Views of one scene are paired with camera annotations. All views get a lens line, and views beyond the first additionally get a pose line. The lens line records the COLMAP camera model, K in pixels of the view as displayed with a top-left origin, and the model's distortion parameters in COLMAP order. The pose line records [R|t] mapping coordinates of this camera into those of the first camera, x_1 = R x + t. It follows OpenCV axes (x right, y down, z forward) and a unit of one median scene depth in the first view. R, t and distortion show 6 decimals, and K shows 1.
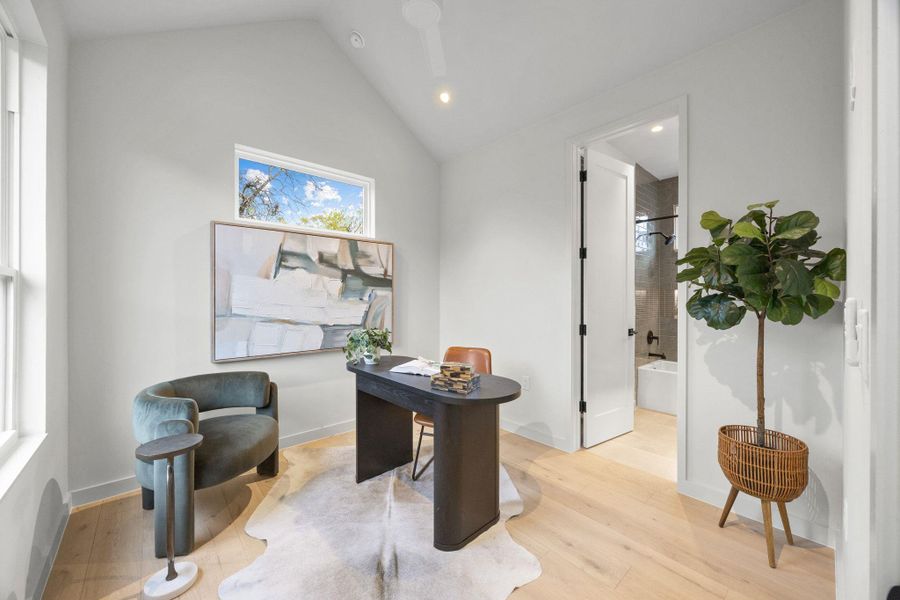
lens RADIAL K [[349.9, 0, 450.2], [0, 349.9, 300.7], [0, 0, 1]] dist [-0.002519, -0.000357]
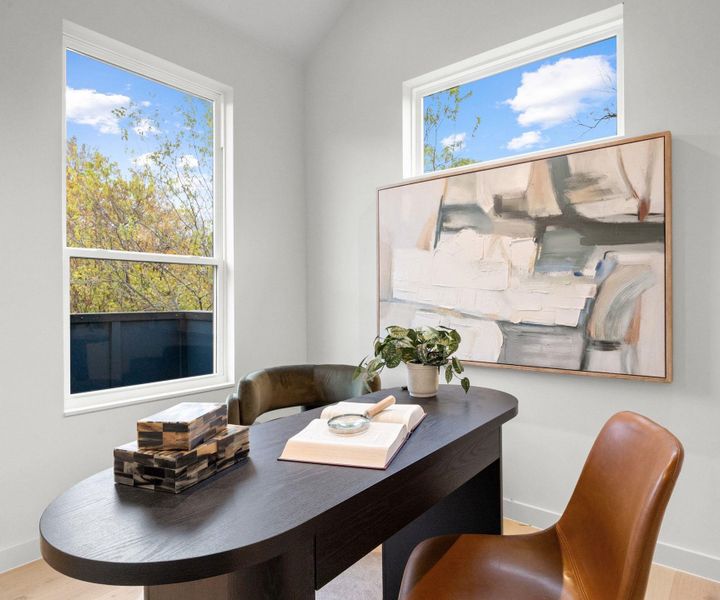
lens RADIAL K [[464.8, 0, 360.0], [0, 464.8, 297.8], [0, 0, 1]] dist [-0.002838, -0.000772]
pose [[0.158014, 0.002889, -0.987433, 0.340074], [-0.000025, 0.999996, 0.002921, 0.027539], [0.987437, -0.000437, 0.158013, 0.627807]]
